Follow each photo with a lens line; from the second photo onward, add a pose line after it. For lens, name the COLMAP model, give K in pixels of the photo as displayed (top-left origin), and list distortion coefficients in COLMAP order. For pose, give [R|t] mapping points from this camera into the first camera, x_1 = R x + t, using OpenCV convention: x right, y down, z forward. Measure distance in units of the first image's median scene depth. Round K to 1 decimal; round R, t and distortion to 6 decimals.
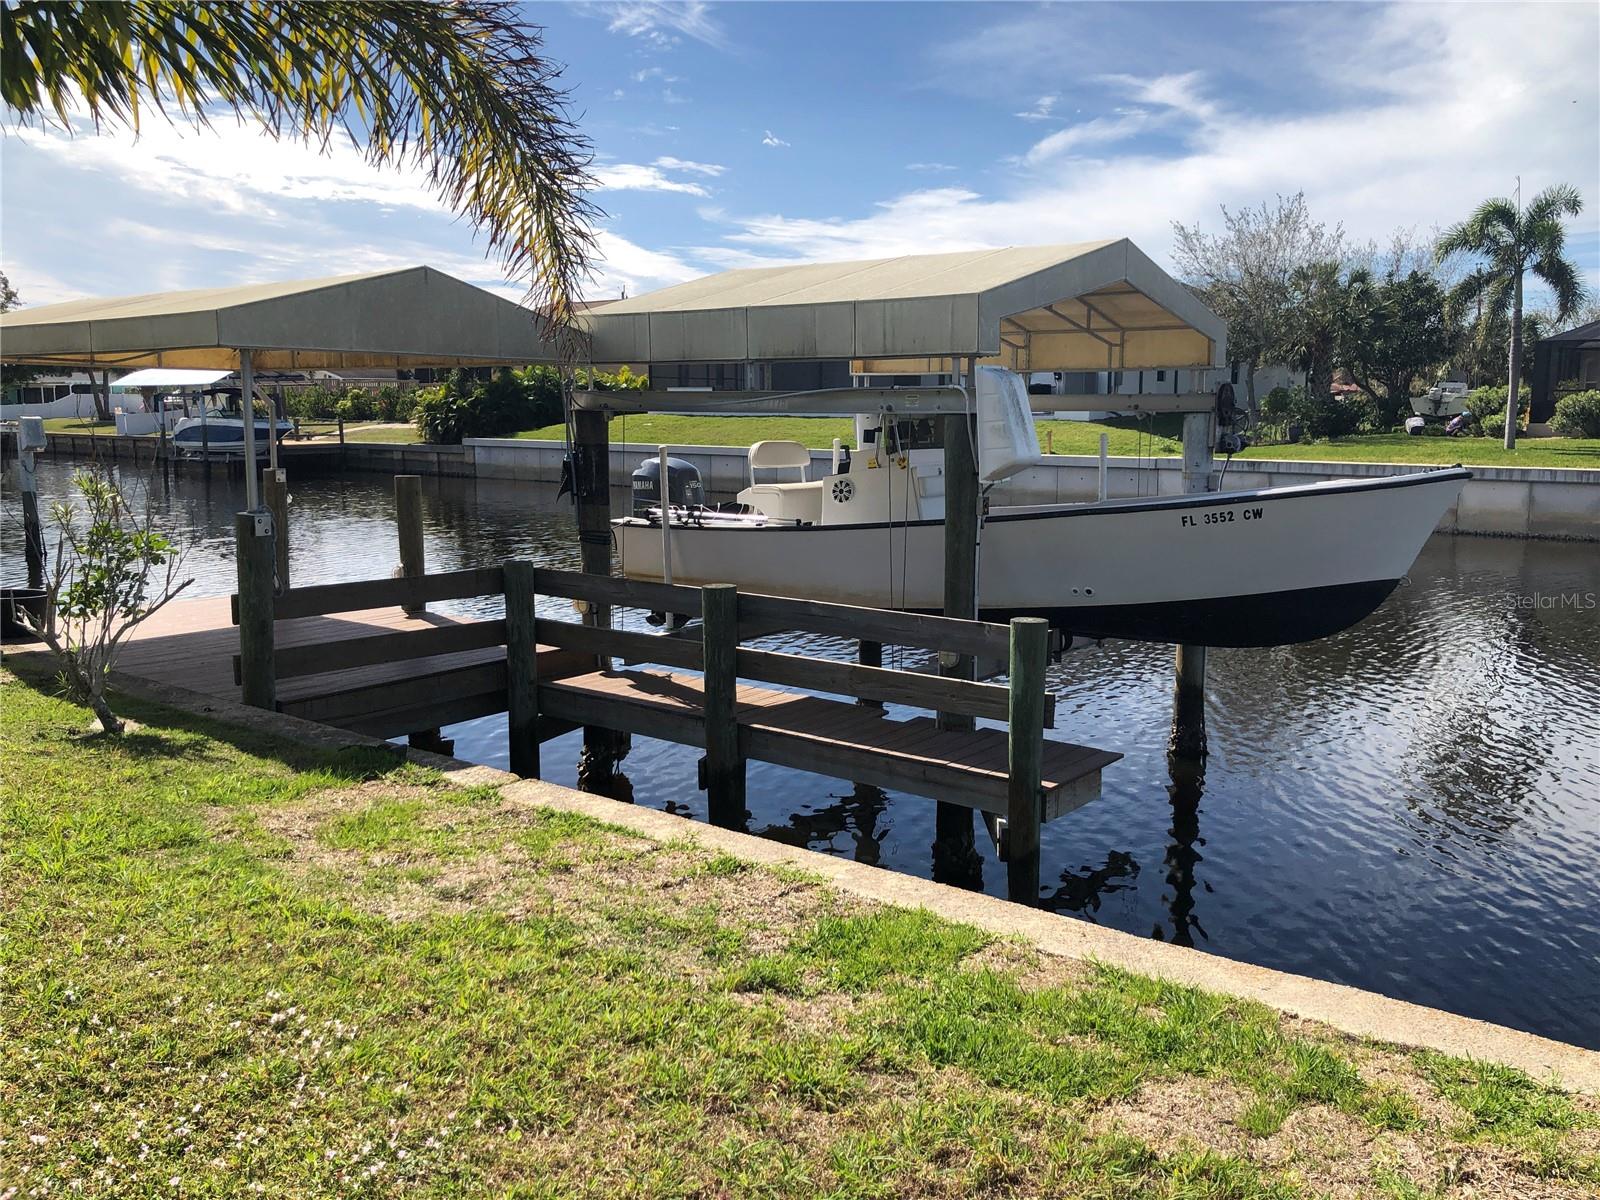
lens RADIAL K [[1228.5, 0, 845.3], [0, 1228.5, 595.1], [0, 0, 1]] dist [0.007877, -0.007085]
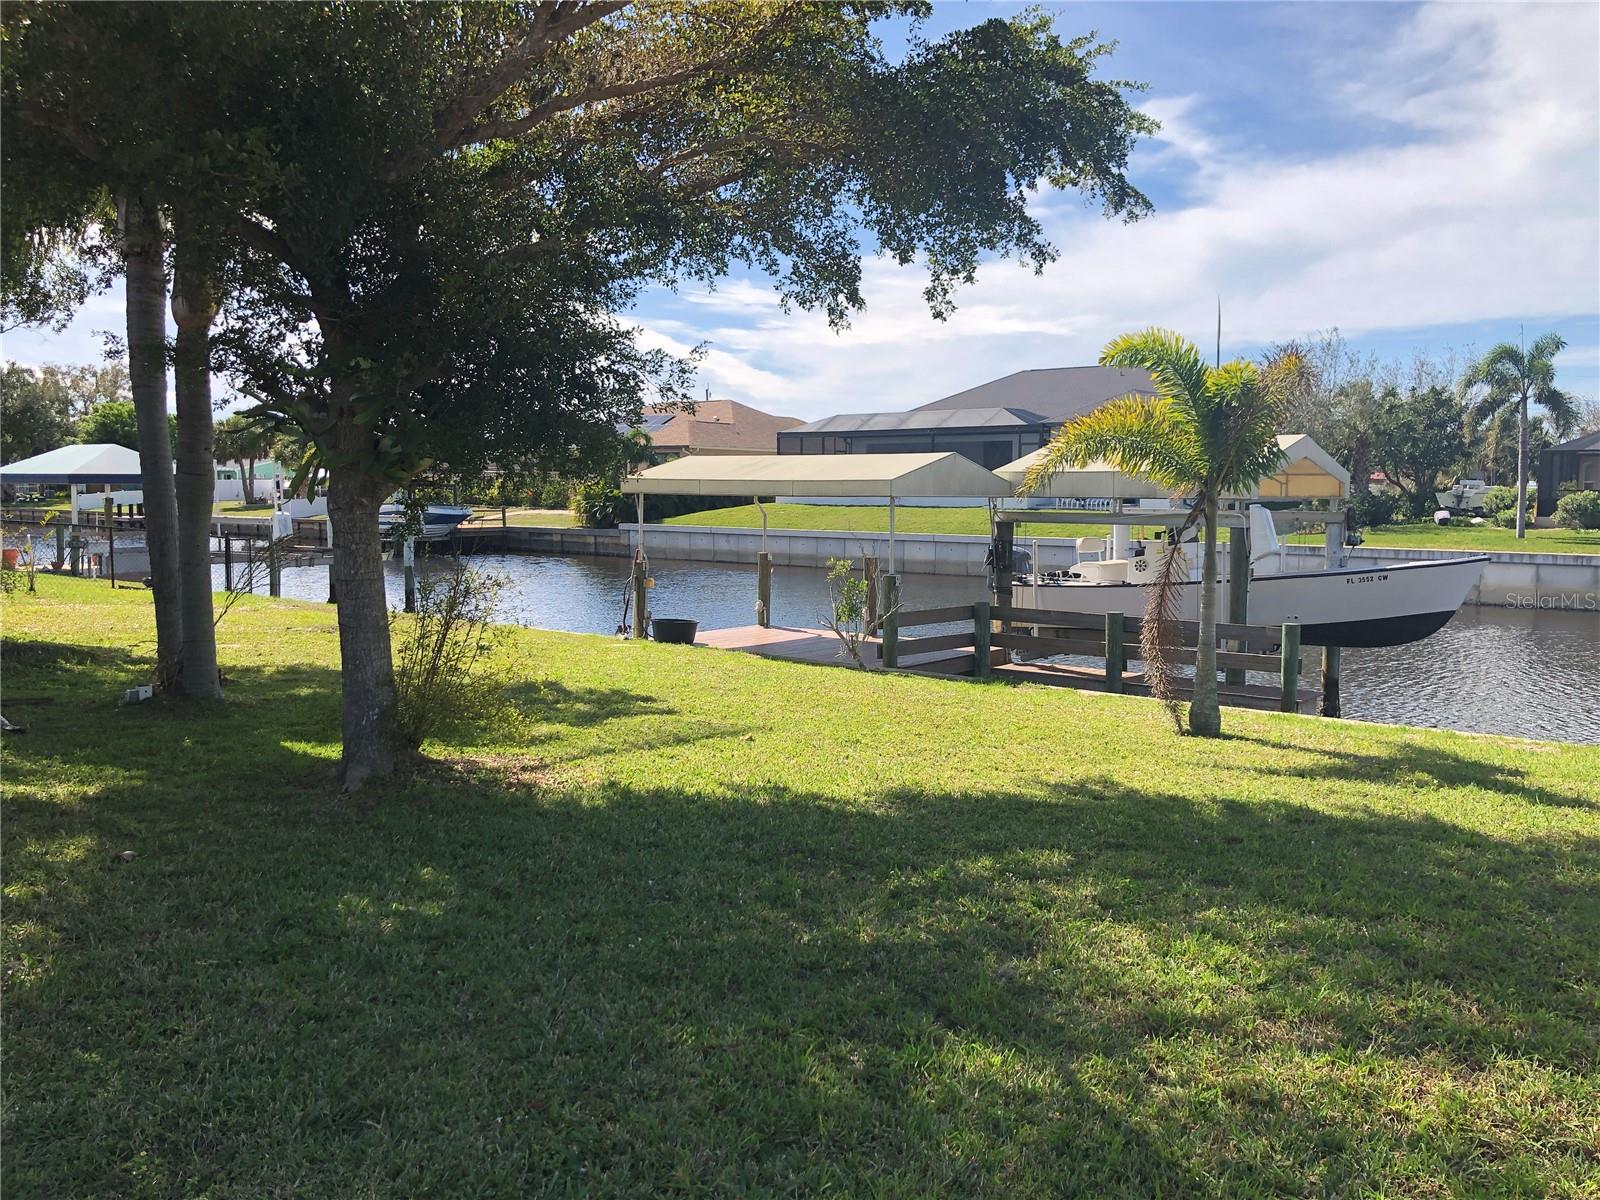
lens RADIAL K [[1305.5, 0, 800.0], [0, 1305.5, 600.0], [0, 0, 1]] dist [0.019147, -0.019445]
pose [[0.999884, 0.004799, -0.014451, -0.163987], [-0.005703, 0.997986, -0.063184, 0.030962], [0.014119, 0.063259, 0.997897, -0.318342]]
